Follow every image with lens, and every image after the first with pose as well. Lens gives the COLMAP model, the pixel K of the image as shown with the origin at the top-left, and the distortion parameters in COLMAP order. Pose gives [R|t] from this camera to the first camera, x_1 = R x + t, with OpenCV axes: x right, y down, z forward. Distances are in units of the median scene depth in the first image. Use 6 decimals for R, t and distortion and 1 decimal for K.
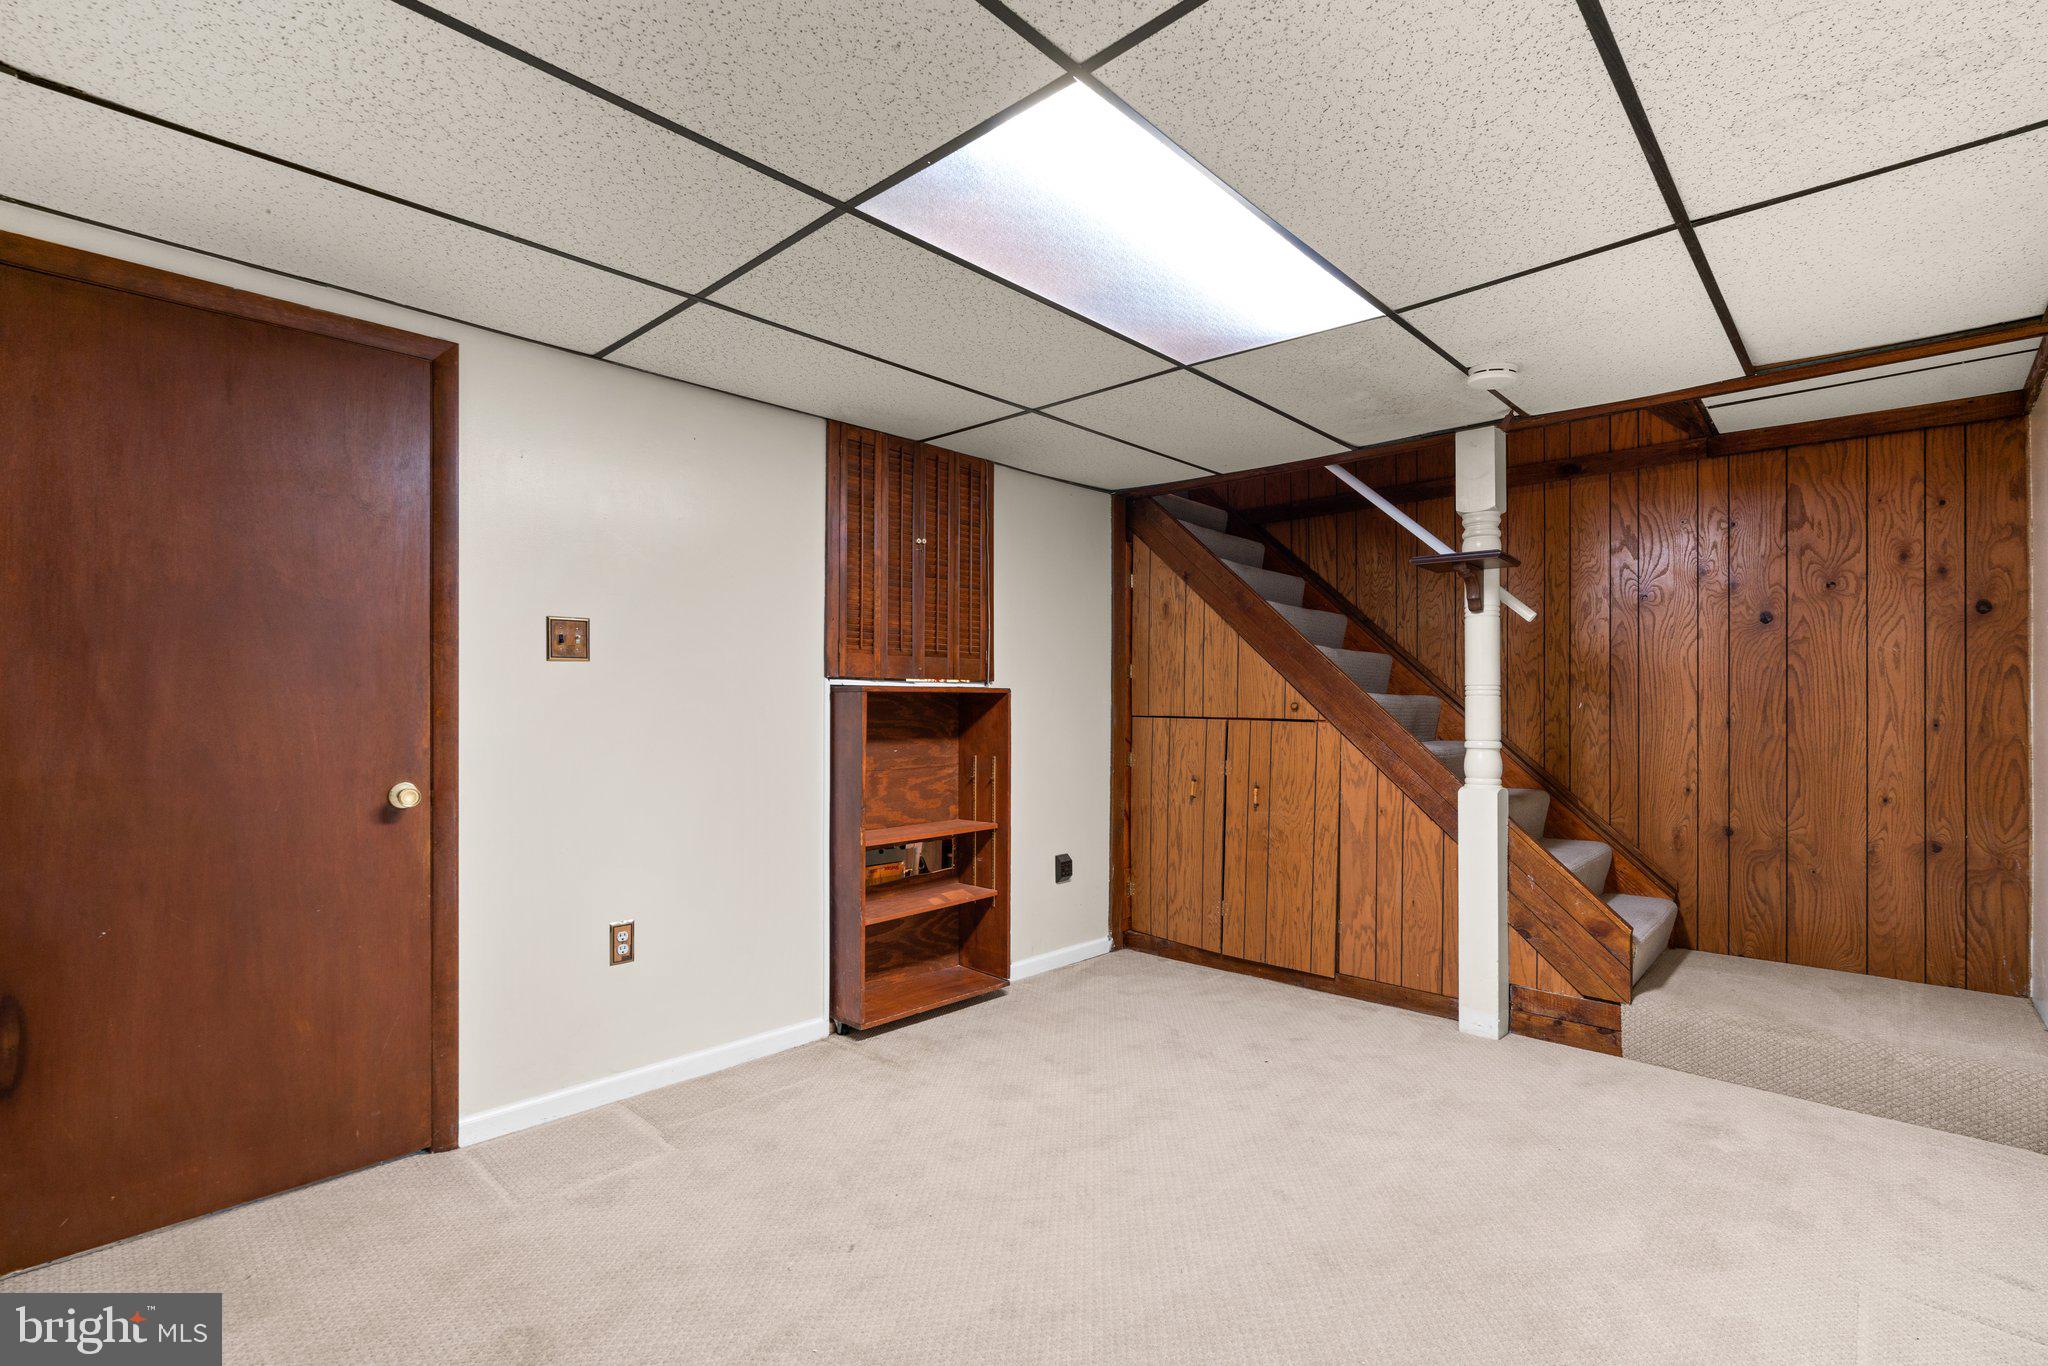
lens RADIAL K [[915.5, 0, 1014.7], [0, 915.5, 677.1], [0, 0, 1]] dist [-0.015716, 0.008180]
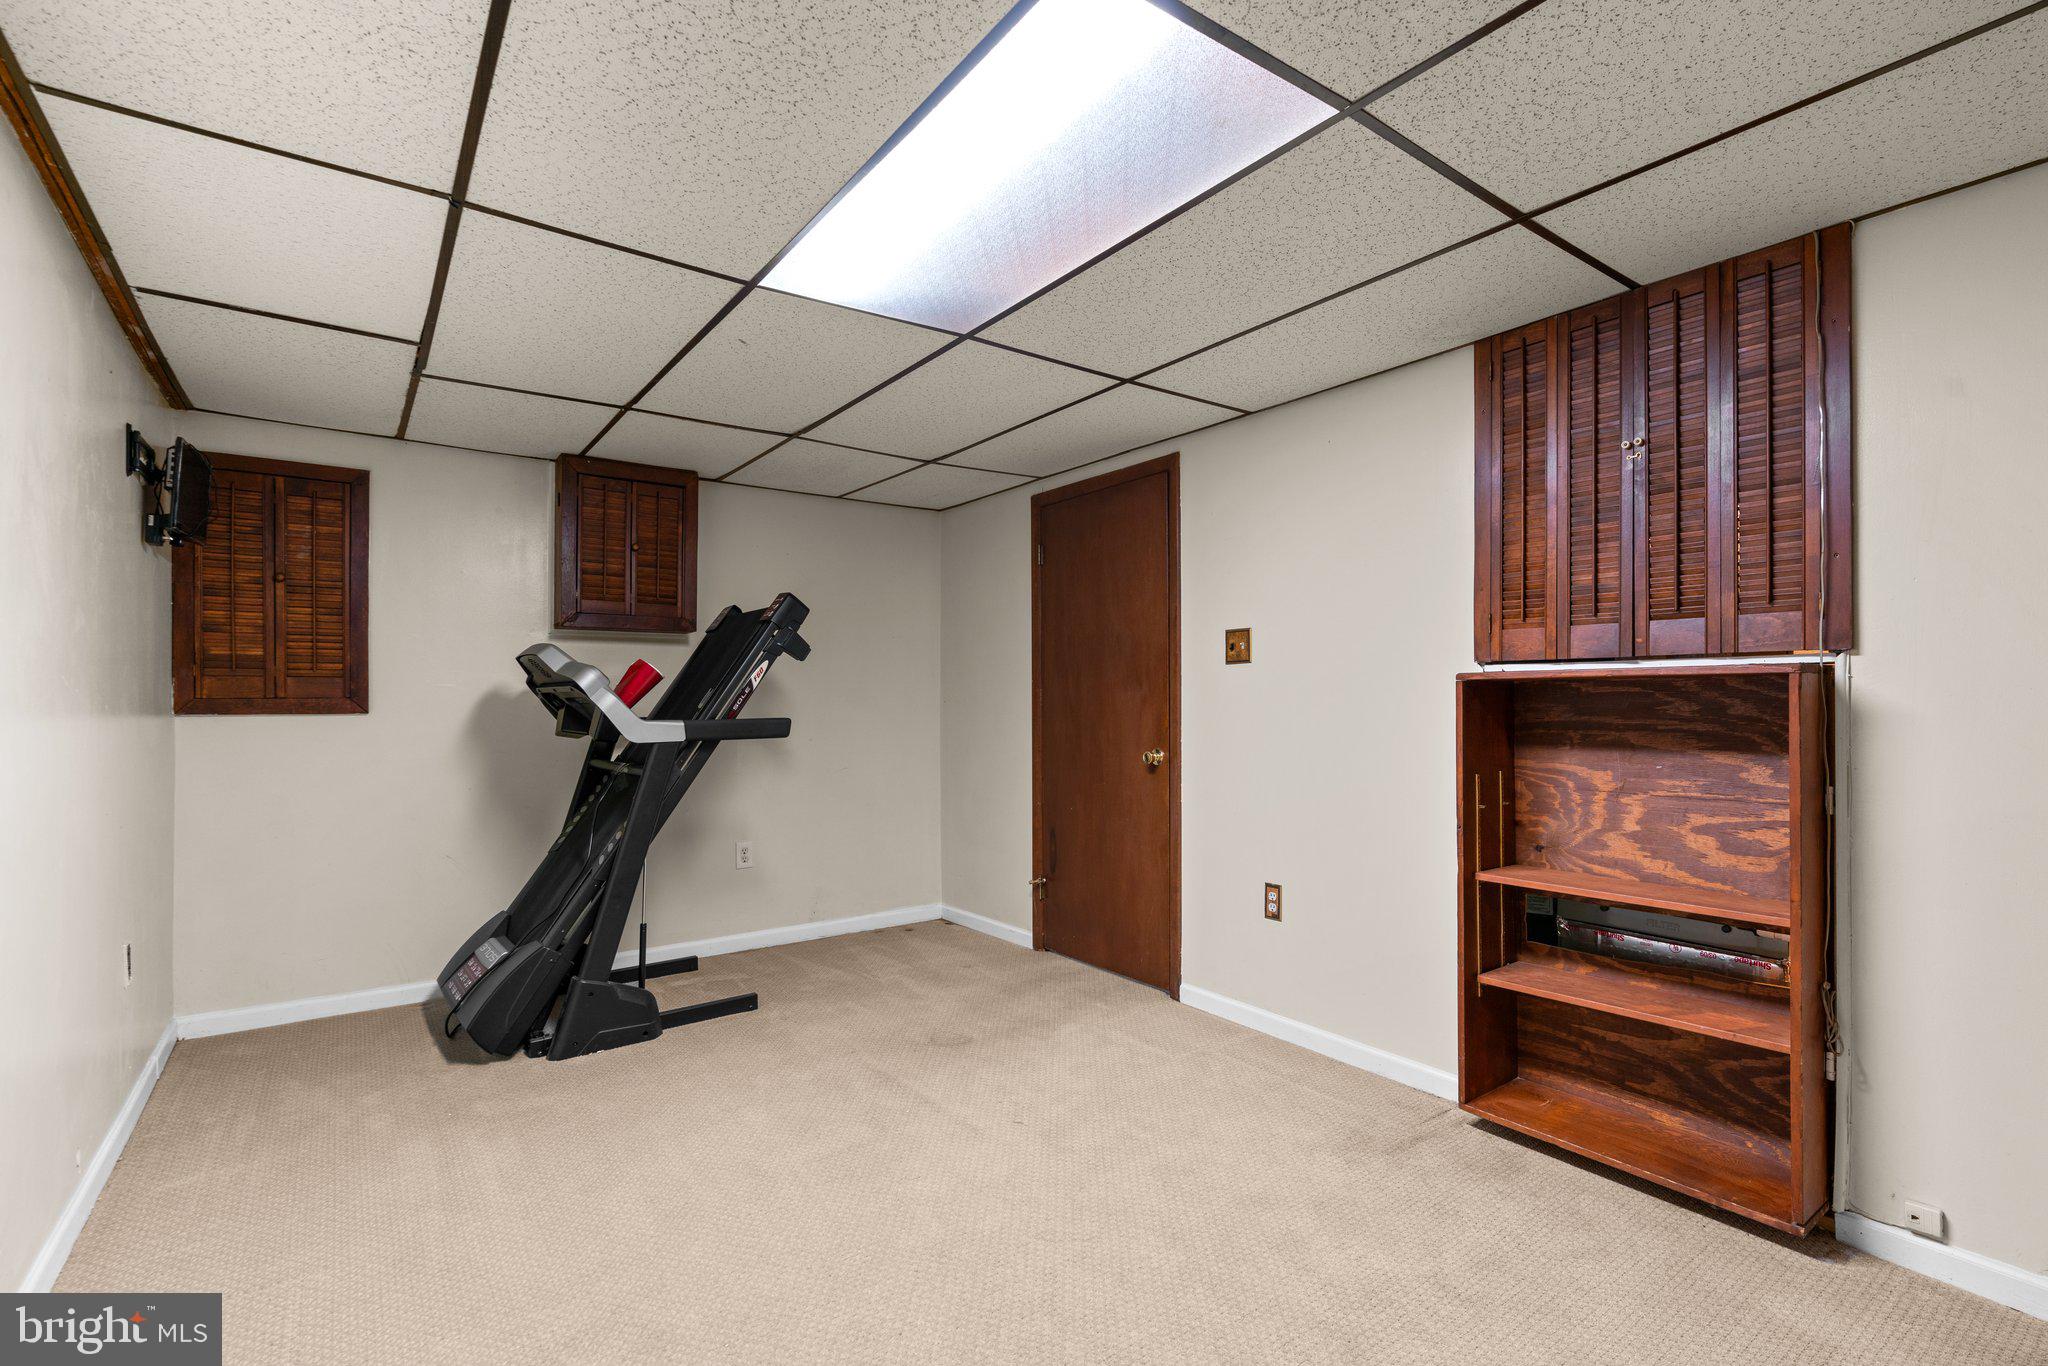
lens RADIAL K [[915.5, 0, 1014.7], [0, 915.5, 677.1], [0, 0, 1]] dist [-0.015716, 0.008180]
pose [[-0.167708, -0.030690, -0.985359, 0.643519], [0.025975, 0.999031, -0.035537, 0.030323], [0.985494, -0.031554, -0.166748, 0.720171]]
